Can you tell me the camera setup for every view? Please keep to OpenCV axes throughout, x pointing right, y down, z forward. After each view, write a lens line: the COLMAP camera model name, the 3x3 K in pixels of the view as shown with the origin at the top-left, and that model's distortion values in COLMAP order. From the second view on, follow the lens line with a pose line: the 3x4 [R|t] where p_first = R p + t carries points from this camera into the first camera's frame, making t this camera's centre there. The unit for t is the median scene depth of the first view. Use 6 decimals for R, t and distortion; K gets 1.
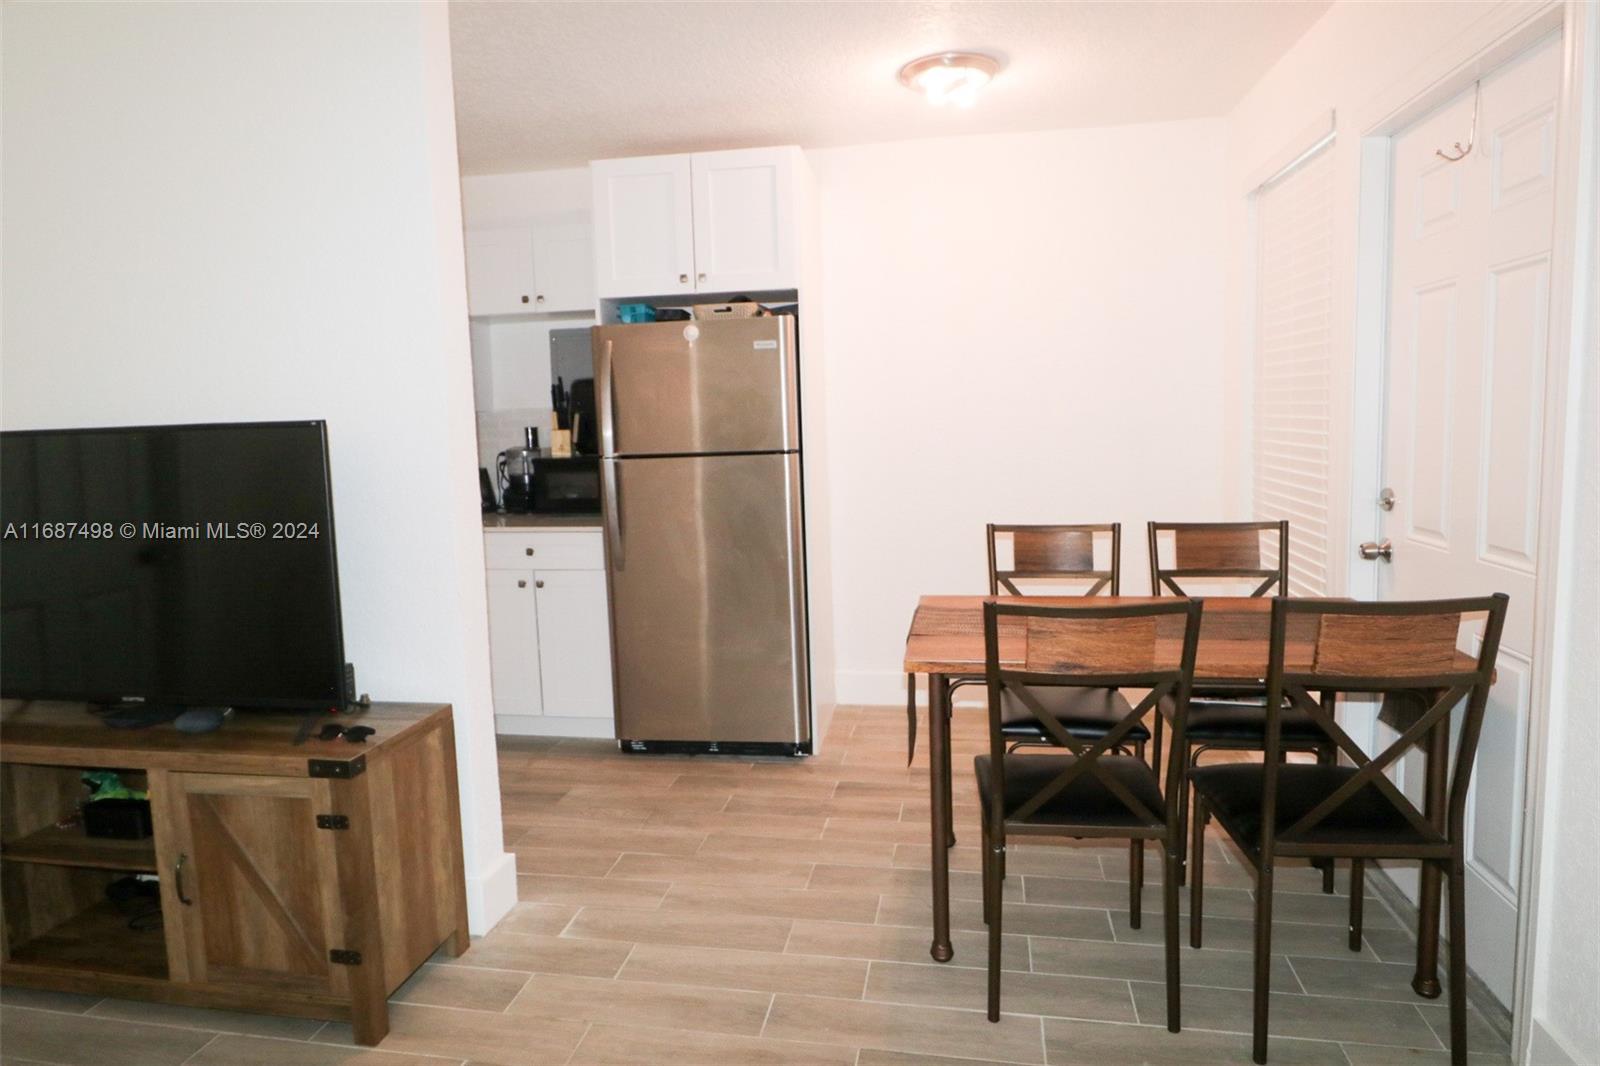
lens RADIAL K [[951.5, 0, 800.0], [0, 951.5, 533.0], [0, 0, 1]] dist [-0.000101, -0.000012]
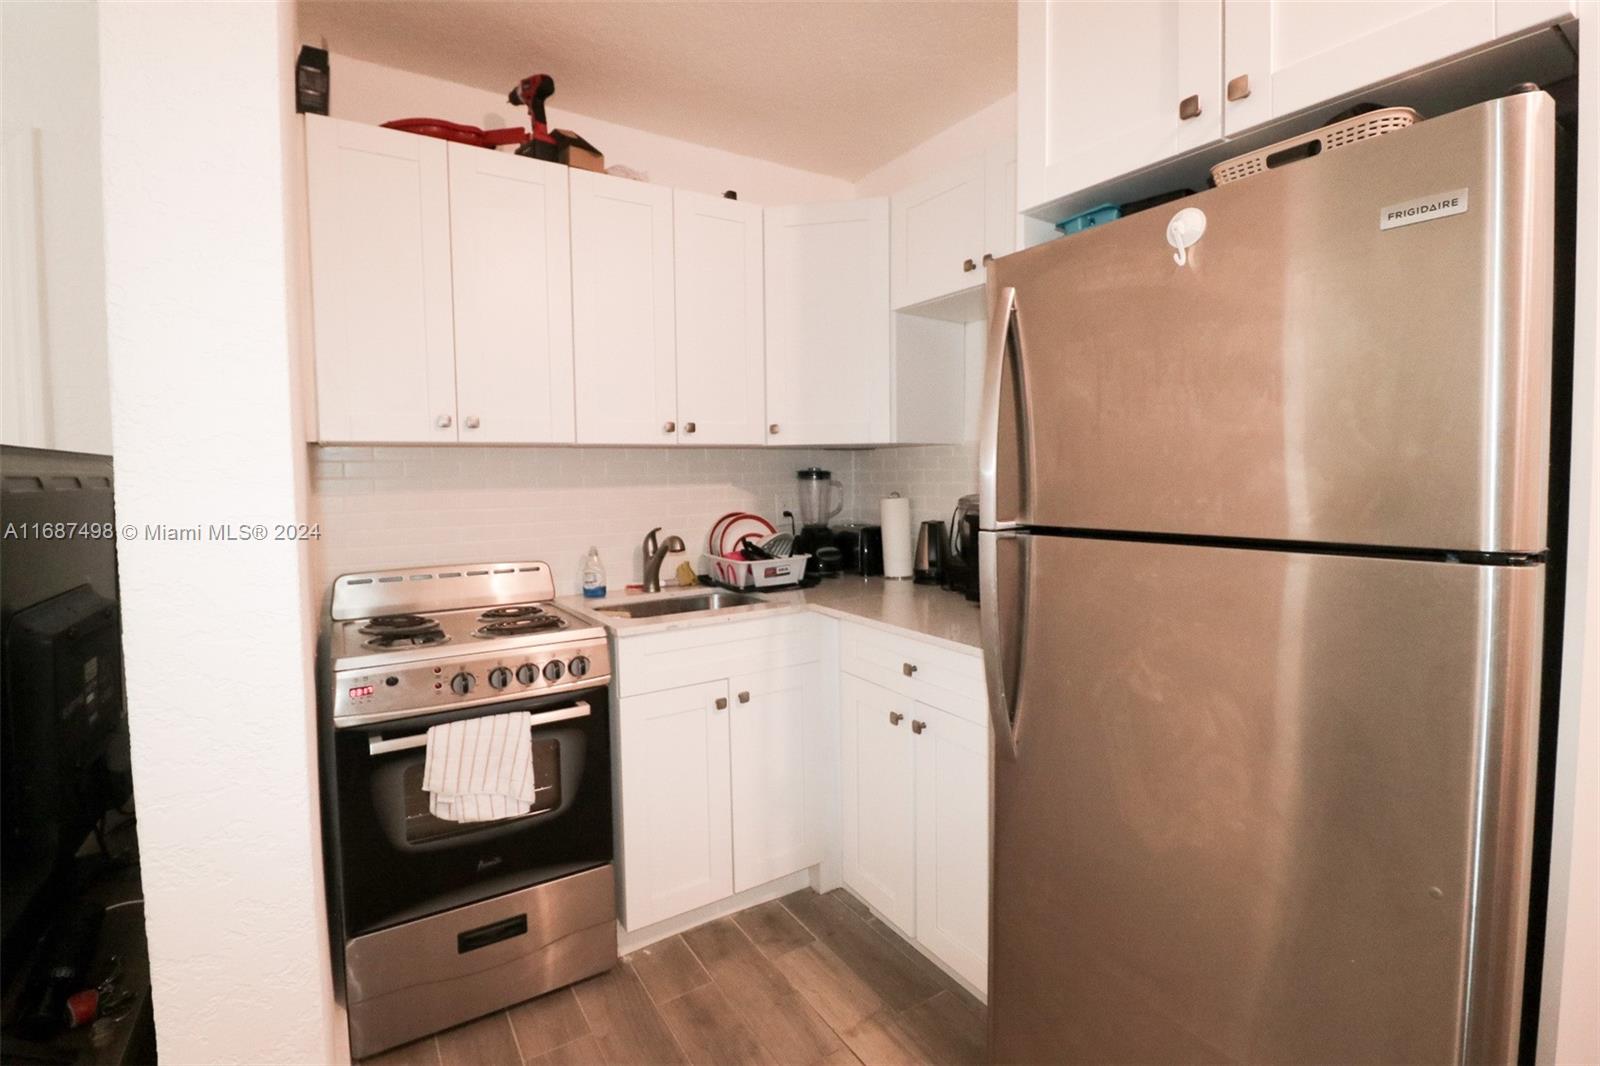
lens RADIAL K [[730.9, 0, 799.8], [0, 730.9, 514.8], [0, 0, 1]] dist [-0.001279, -0.013252]
pose [[0.686406, 0.062627, -0.724517, 0.000578], [-0.096935, 0.995274, -0.005805, -0.076043], [0.720729, 0.074216, 0.689232, 0.681091]]
